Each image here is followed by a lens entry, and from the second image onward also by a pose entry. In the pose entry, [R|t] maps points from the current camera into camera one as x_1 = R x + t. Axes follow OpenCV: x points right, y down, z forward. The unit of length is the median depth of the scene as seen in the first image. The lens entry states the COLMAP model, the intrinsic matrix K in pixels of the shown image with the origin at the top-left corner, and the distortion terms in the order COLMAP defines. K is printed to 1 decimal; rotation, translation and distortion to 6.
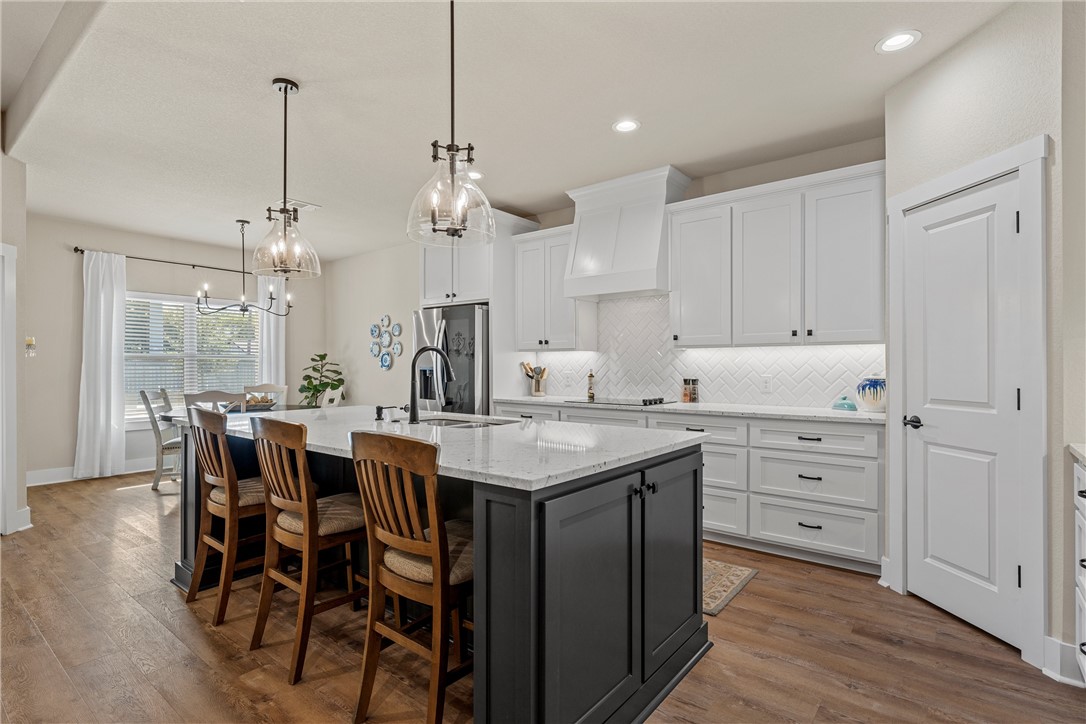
lens RADIAL K [[529.9, 0, 542.9], [0, 529.9, 368.0], [0, 0, 1]] dist [0.000223, 0.000147]
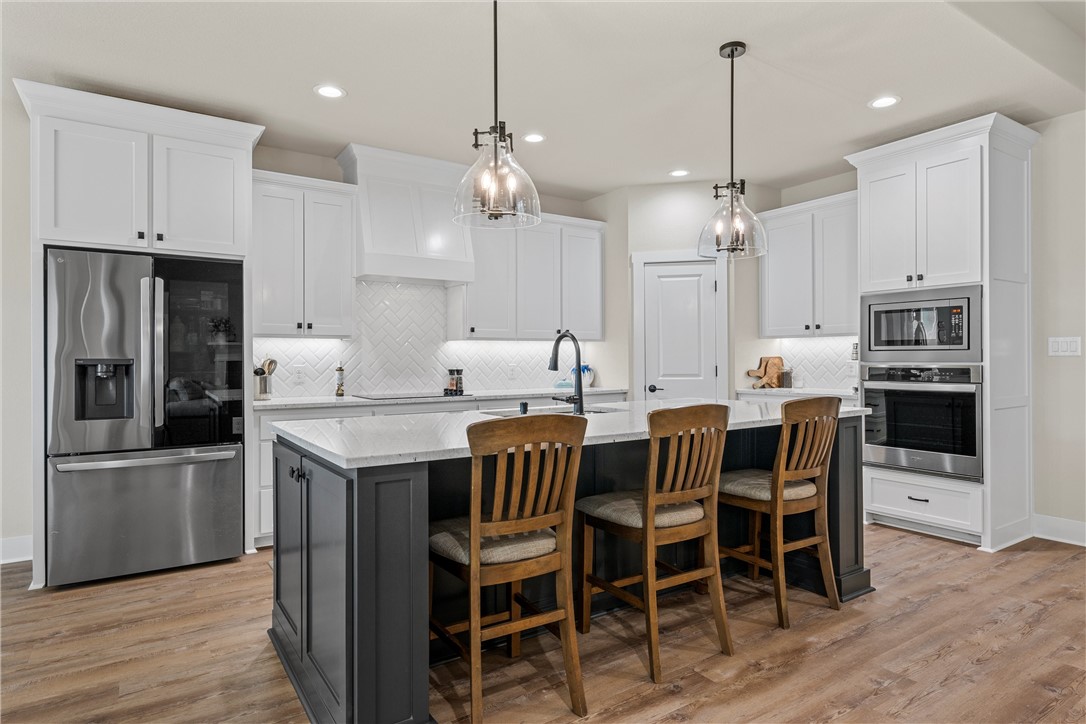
lens RADIAL K [[607.0, 0, 541.3], [0, 607.0, 358.9], [0, 0, 1]] dist [-0.019717, -0.000311]
pose [[0.319357, -0.000433, 0.947634, -0.742286], [0.011488, 0.999928, -0.003415, 0.005804], [-0.947565, 0.011977, 0.319339, 0.418864]]
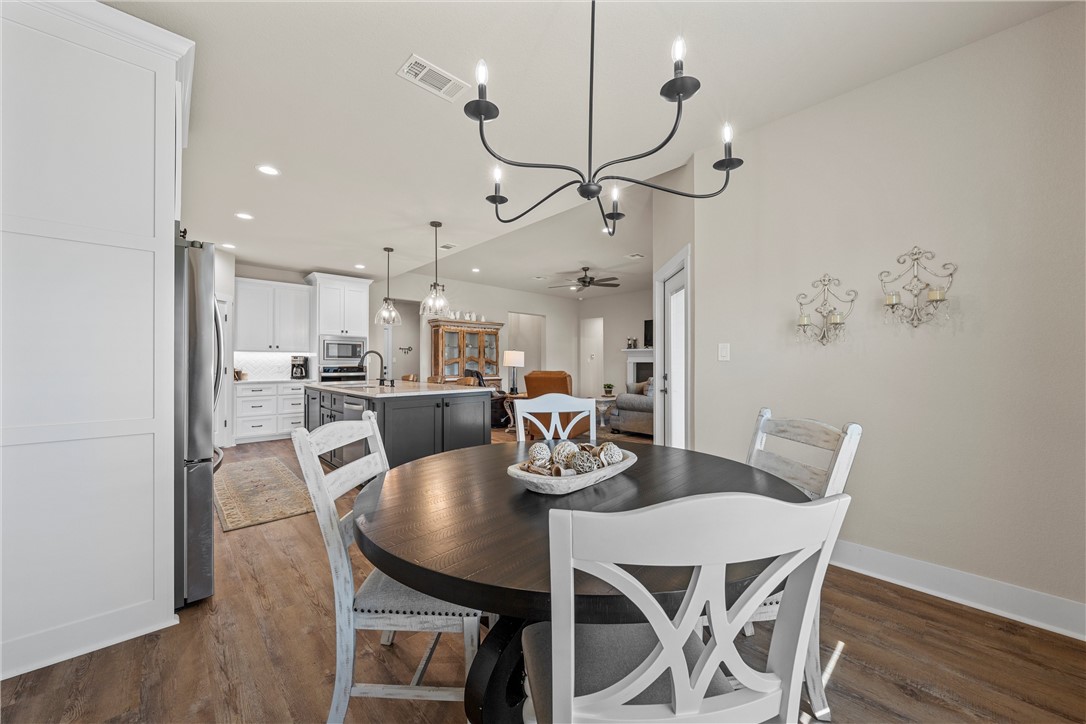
lens RADIAL K [[409.4, 0, 547.9], [0, 409.4, 359.6], [0, 0, 1]] dist [-0.002054, -0.000042]
pose [[-0.989299, 0.002674, 0.145876, -0.702727], [0.002347, 0.999994, -0.002409, 0.000716], [-0.145882, -0.002041, -0.989300, 1.536791]]
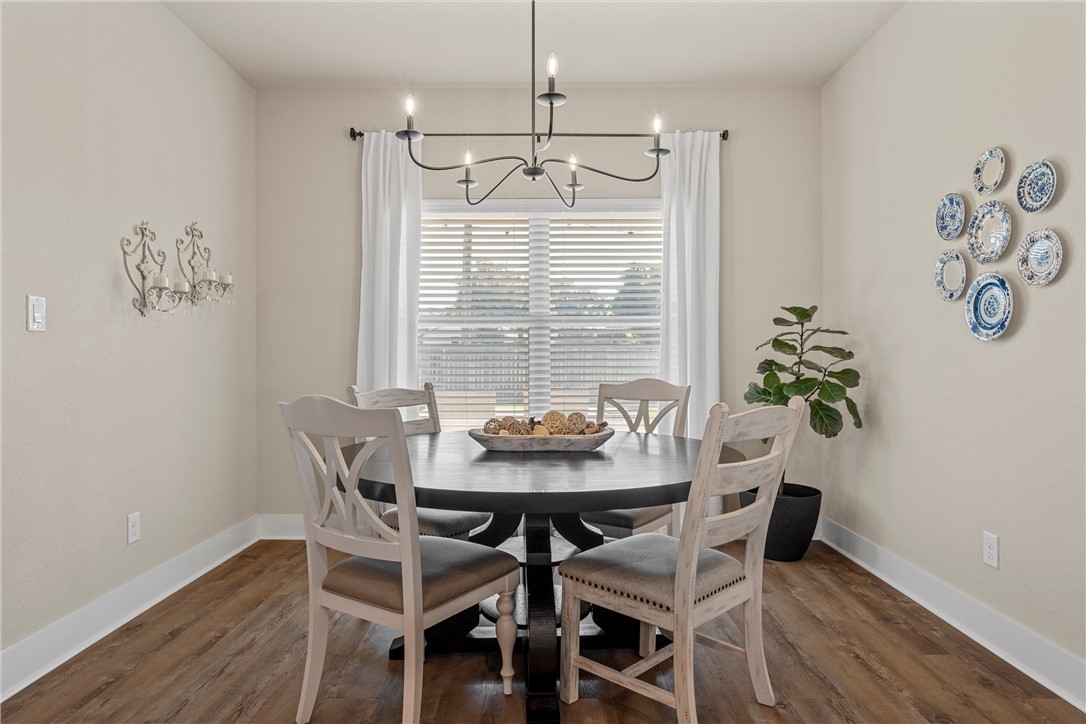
lens RADIAL K [[607.0, 0, 547.4], [0, 607.0, 364.3], [0, 0, 1]] dist [-0.019717, -0.000311]
pose [[0.604014, 0.002686, -0.796969, -0.270149], [-0.002095, 0.999996, 0.001783, 0.025334], [0.796971, 0.000593, 0.604017, 0.903812]]
